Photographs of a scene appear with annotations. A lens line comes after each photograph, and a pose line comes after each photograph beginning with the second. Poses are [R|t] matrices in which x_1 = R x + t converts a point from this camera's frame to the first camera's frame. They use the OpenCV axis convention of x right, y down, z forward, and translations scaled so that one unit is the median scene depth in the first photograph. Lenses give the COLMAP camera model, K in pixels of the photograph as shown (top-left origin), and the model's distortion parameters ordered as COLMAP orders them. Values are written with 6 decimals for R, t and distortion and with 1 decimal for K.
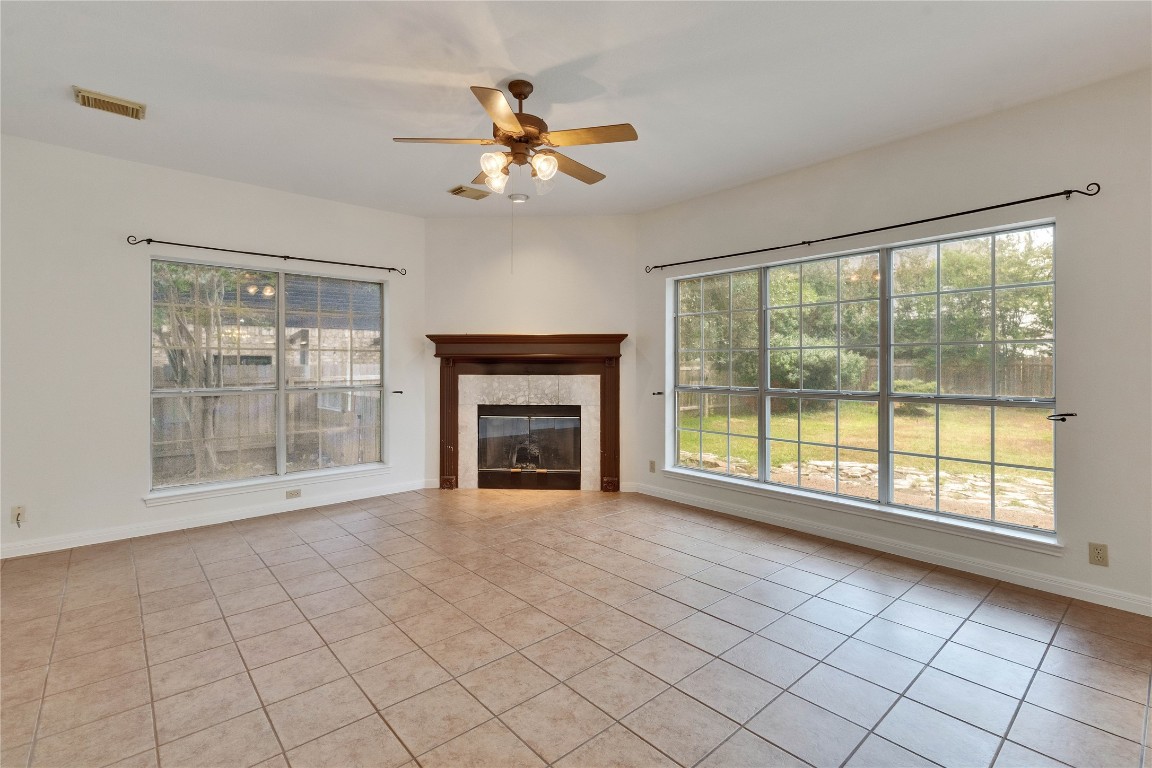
lens RADIAL K [[523.3, 0, 572.1], [0, 523.3, 365.6], [0, 0, 1]] dist [0.008981, 0.001175]
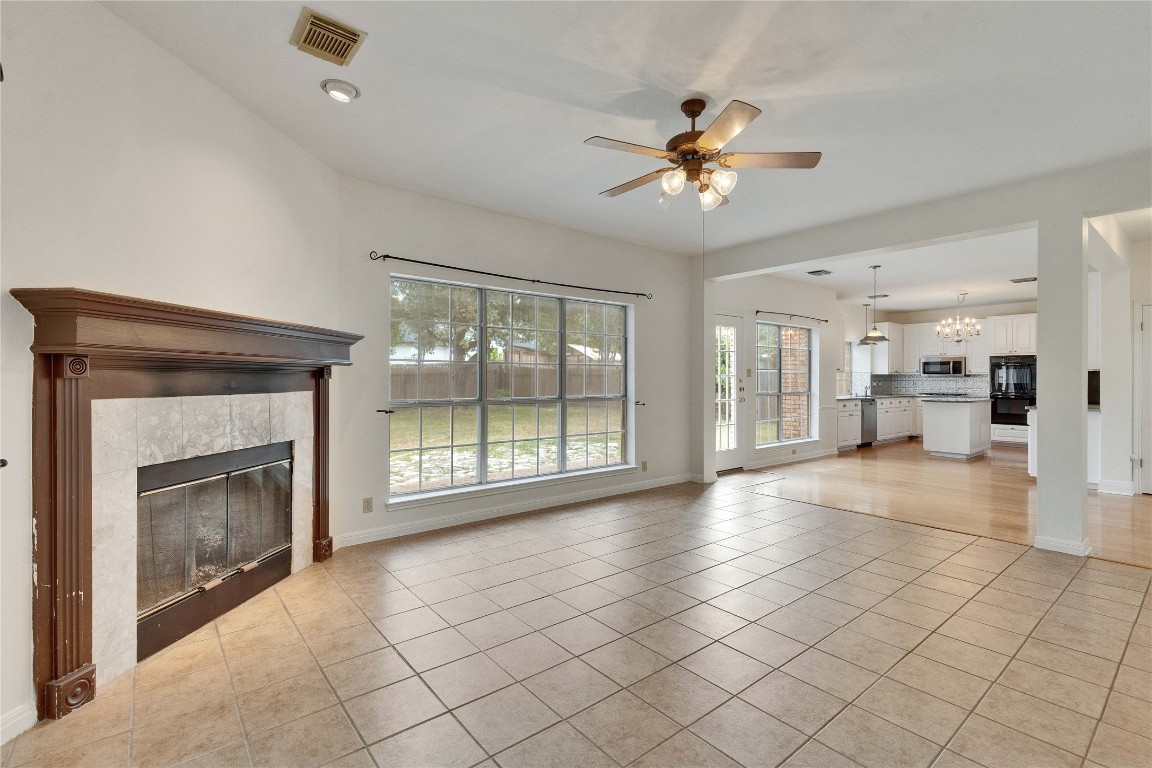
lens RADIAL K [[523.3, 0, 573.1], [0, 523.3, 378.6], [0, 0, 1]] dist [0.008981, 0.001175]
pose [[0.045924, -0.000825, 0.998945, -0.604884], [-0.003321, 0.999994, 0.000978, 0.000188], [-0.998939, -0.003362, 0.045921, 0.634949]]
